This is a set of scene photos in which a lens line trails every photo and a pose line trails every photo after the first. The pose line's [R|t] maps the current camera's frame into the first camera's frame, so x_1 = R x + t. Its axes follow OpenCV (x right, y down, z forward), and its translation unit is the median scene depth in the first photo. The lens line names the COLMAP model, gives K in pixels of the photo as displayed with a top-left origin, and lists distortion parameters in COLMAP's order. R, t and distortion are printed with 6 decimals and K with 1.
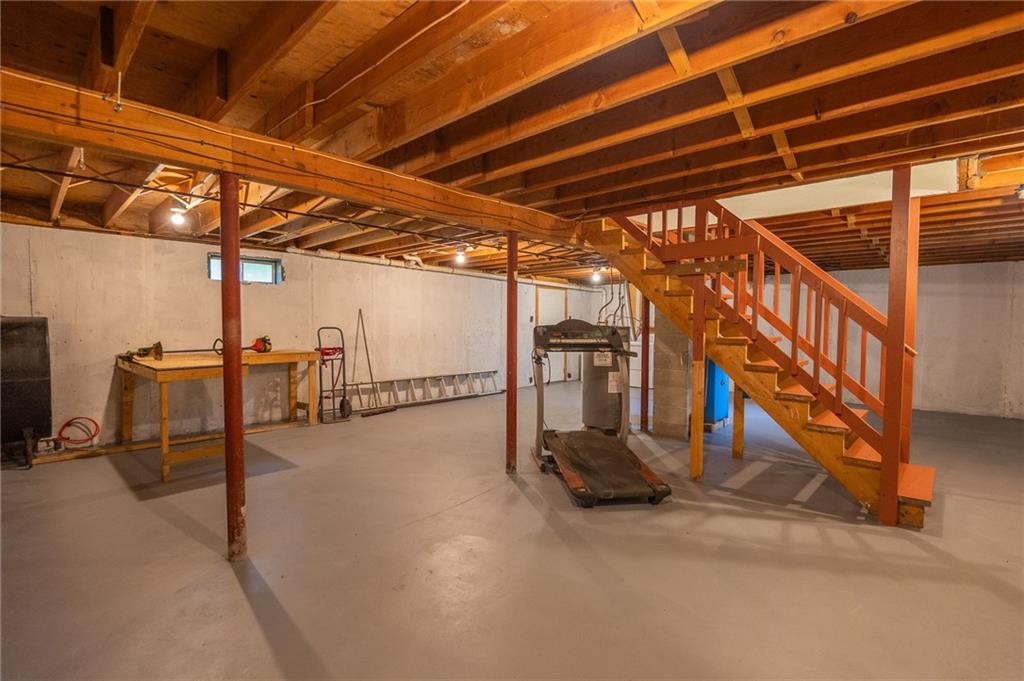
lens RADIAL K [[475.3, 0, 516.8], [0, 475.3, 343.7], [0, 0, 1]] dist [-0.022943, 0.006004]
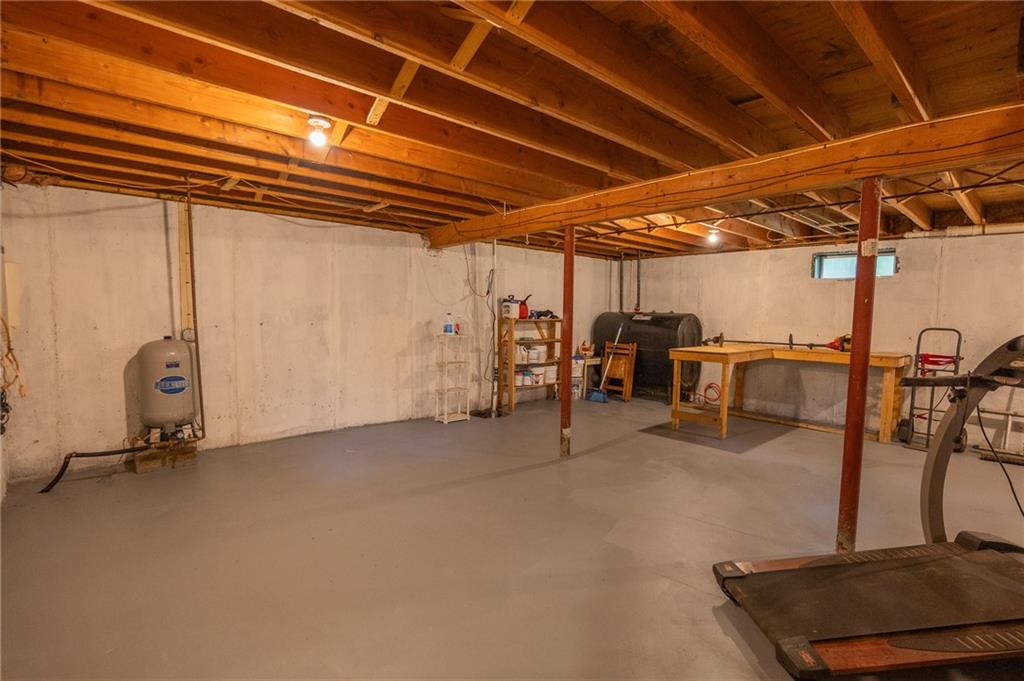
lens RADIAL K [[475.3, 0, 513.5], [0, 475.3, 342.4], [0, 0, 1]] dist [-0.022943, 0.006004]
pose [[-0.098046, 0.060133, -0.993364, 0.540593], [-0.062174, 0.995853, 0.066420, -0.024903], [0.993238, 0.068273, -0.093901, 0.491004]]
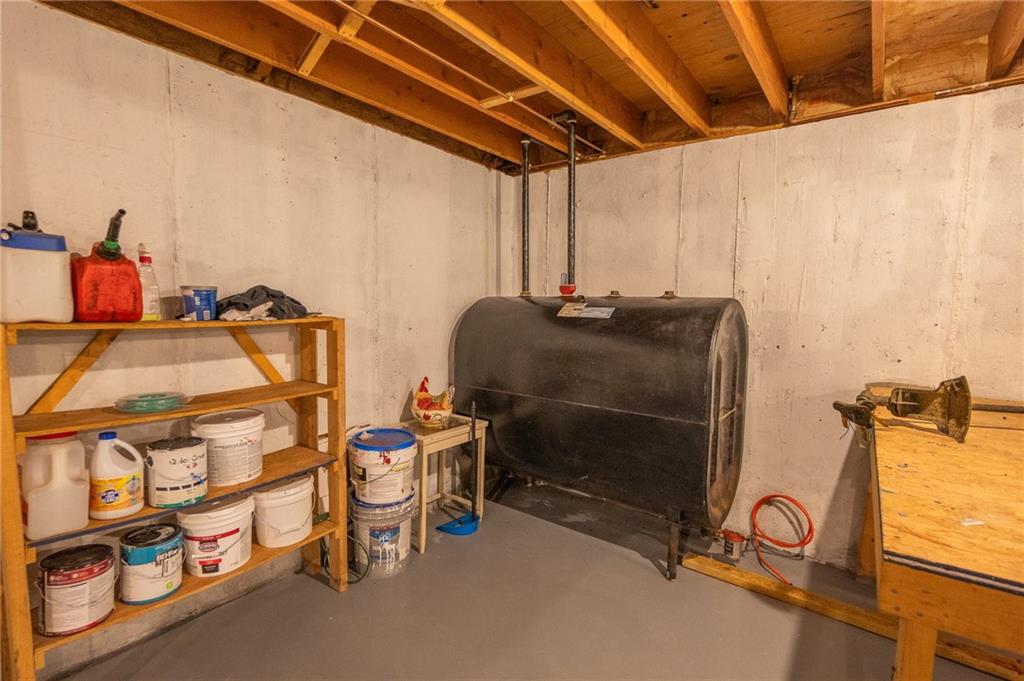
lens RADIAL K [[475.3, 0, 511.5], [0, 475.3, 341.1], [0, 0, 1]] dist [-0.022943, 0.006004]
pose [[0.096489, 0.075323, -0.992480, -0.444306], [-0.057450, 0.995892, 0.069996, -0.027818], [0.993675, 0.050264, 0.100420, 0.613092]]
